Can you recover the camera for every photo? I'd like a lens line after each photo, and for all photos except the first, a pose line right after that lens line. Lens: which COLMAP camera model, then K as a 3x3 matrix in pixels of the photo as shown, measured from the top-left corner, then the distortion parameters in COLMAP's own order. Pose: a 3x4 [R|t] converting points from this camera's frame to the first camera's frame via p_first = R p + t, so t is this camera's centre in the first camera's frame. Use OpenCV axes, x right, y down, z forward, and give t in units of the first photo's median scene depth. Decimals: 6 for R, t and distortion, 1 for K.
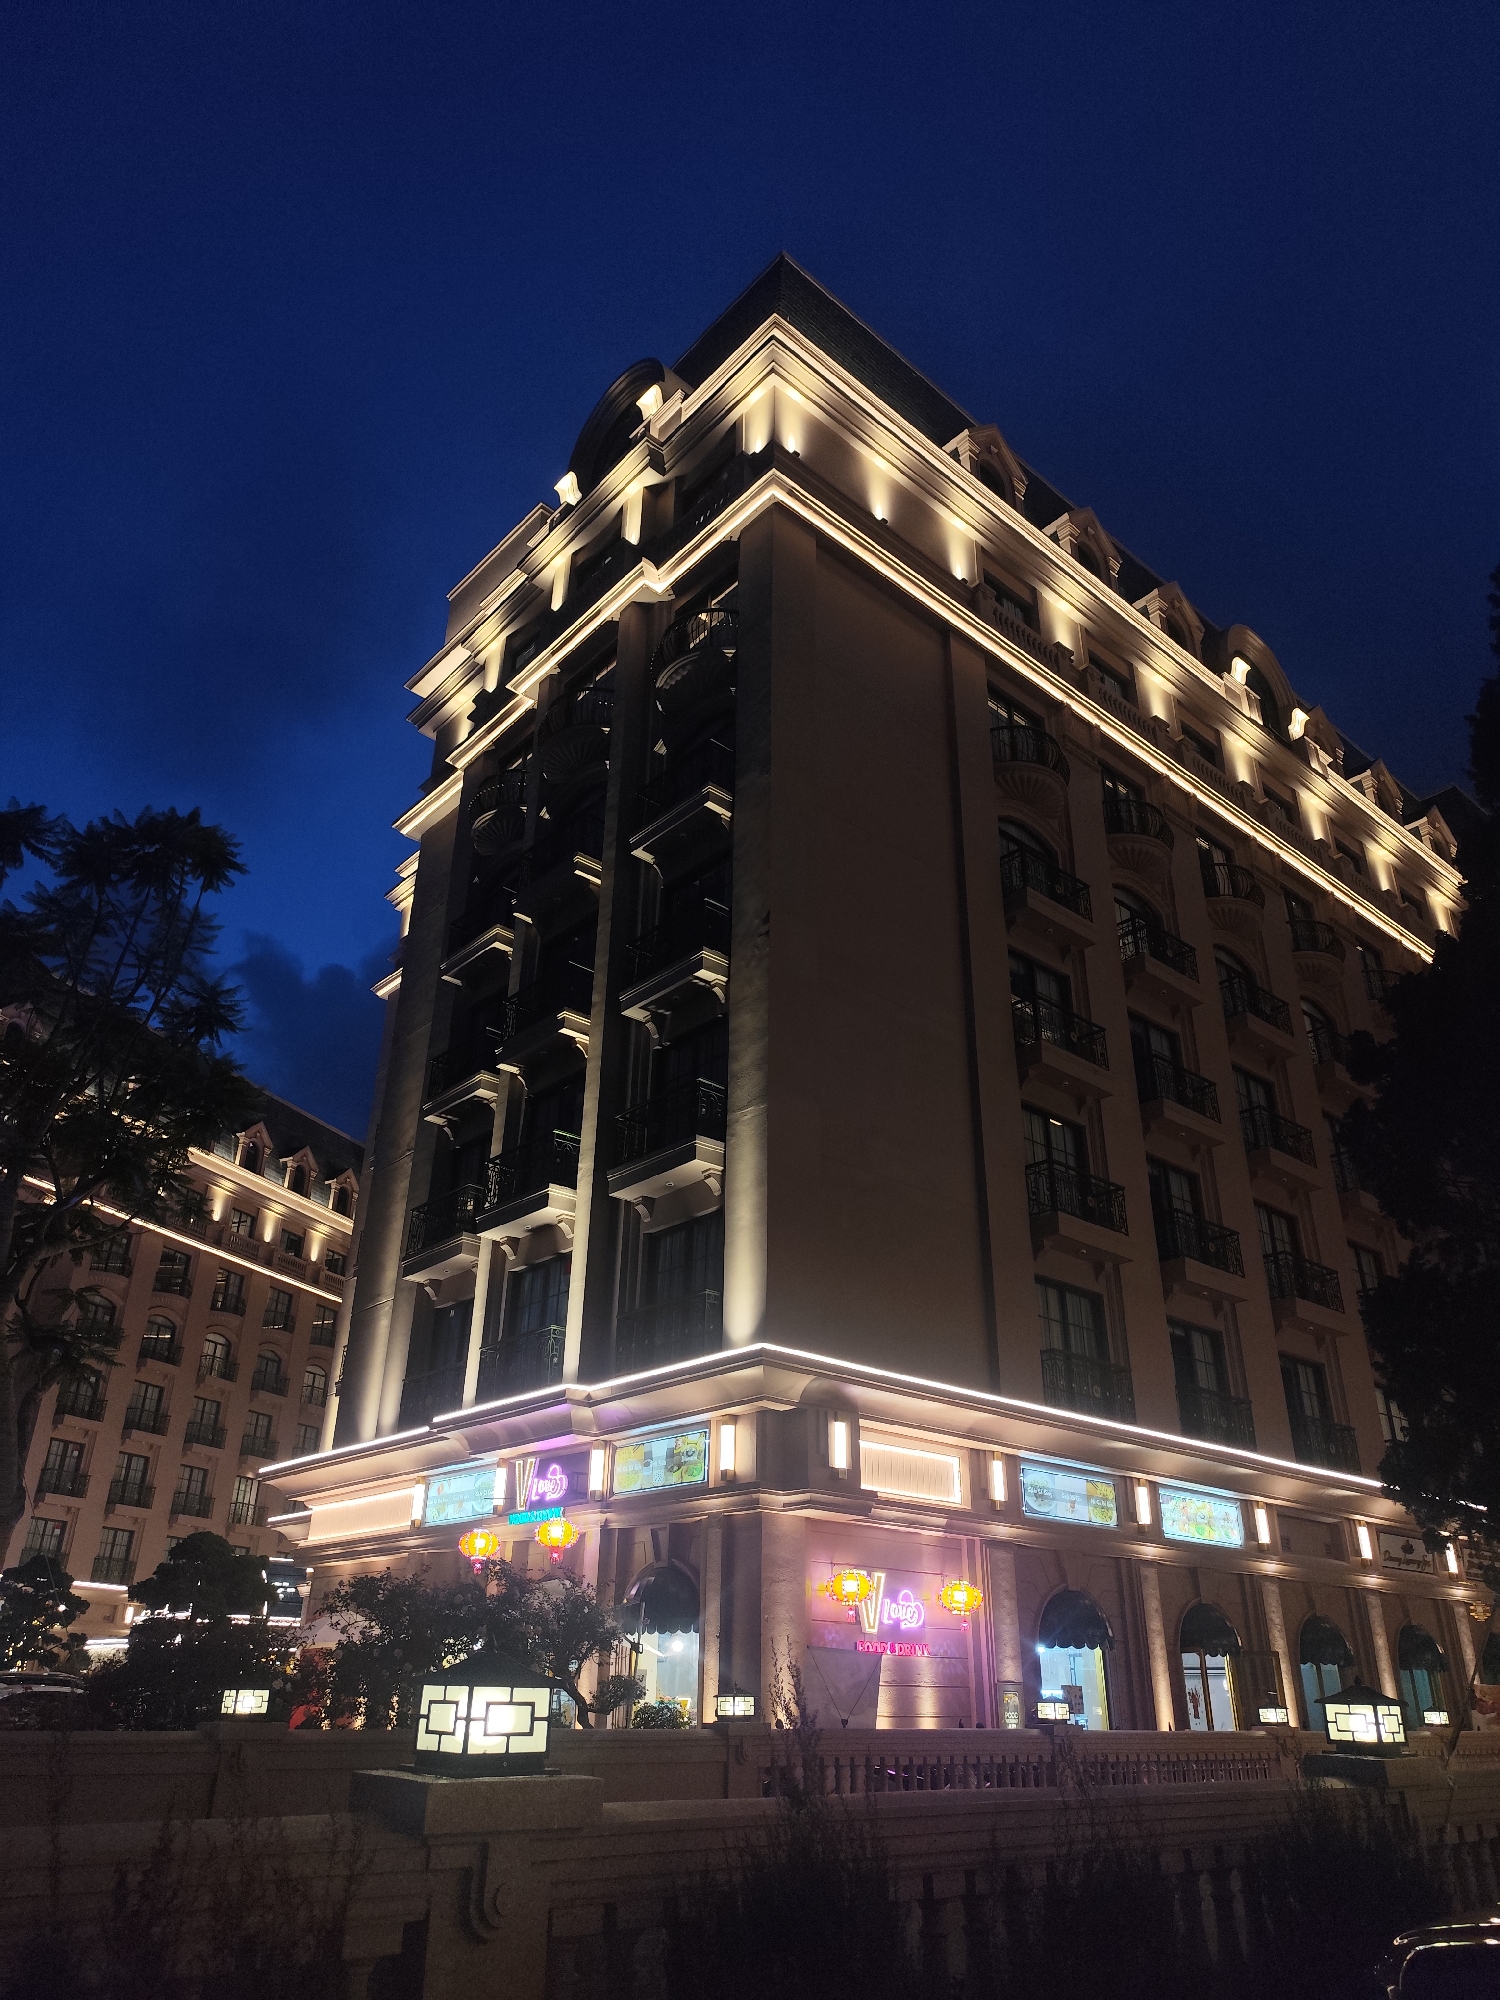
lens RADIAL K [[1365.6, 0, 750.0], [0, 1365.6, 1000.0], [0, 0, 1]] dist [0.050765, -0.086339]
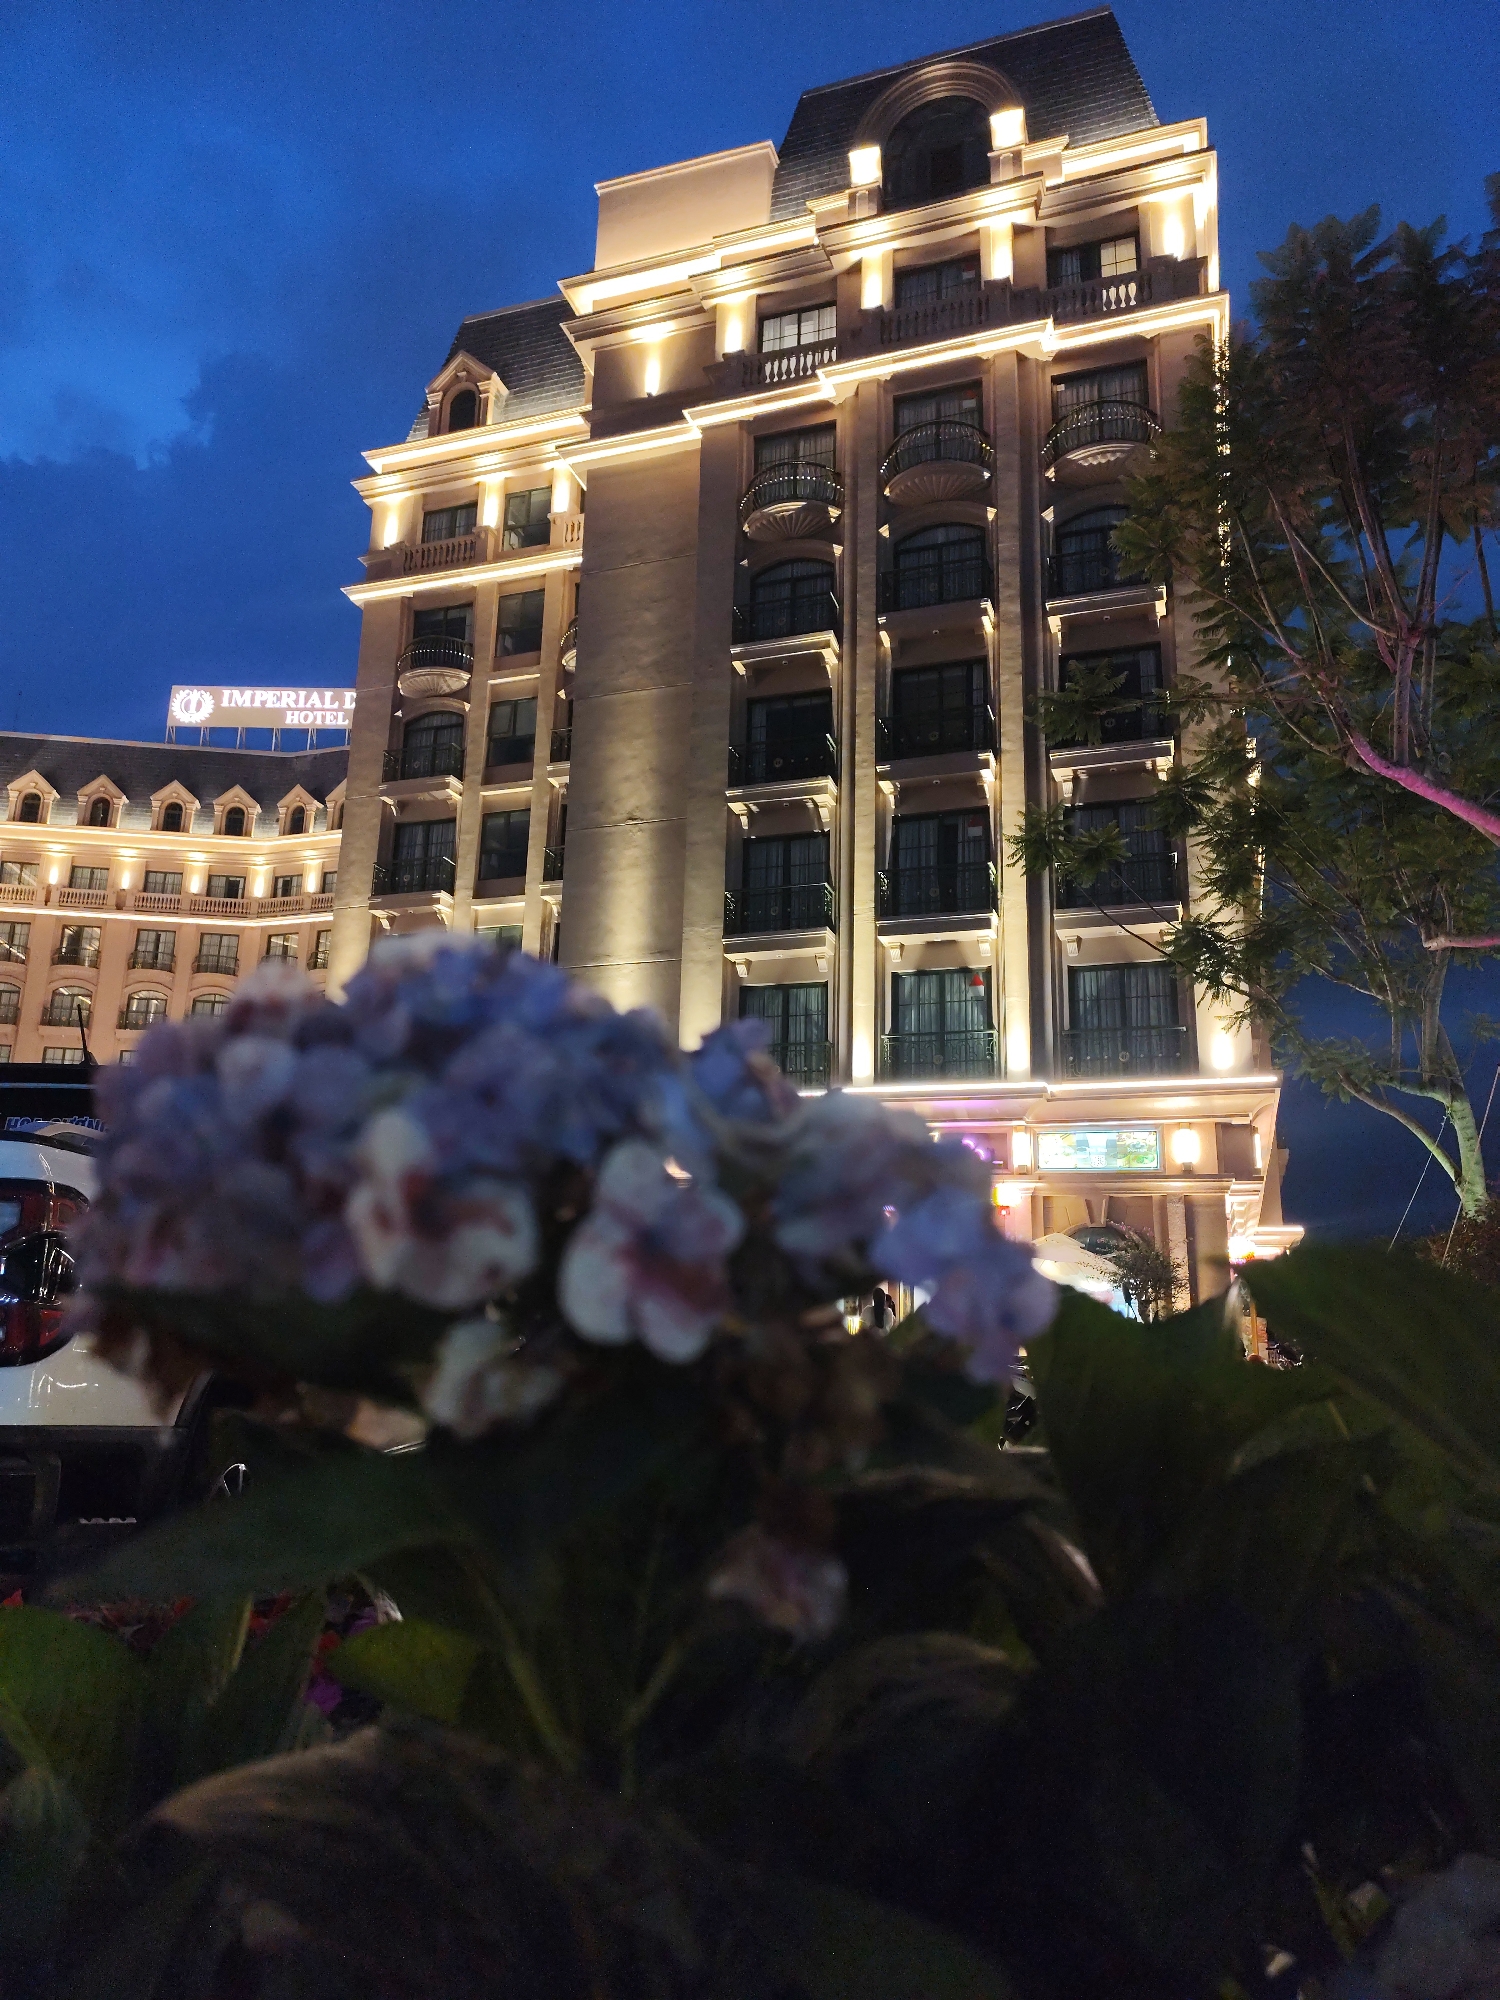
lens RADIAL K [[1365.6, 0, 750.0], [0, 1365.6, 1000.0], [0, 0, 1]] dist [0.050765, -0.086339]
pose [[0.865554, 0.112870, 0.487932, -0.777034], [-0.233404, 0.952910, 0.193610, 0.024563], [-0.443102, -0.281464, 0.851139, 0.072492]]
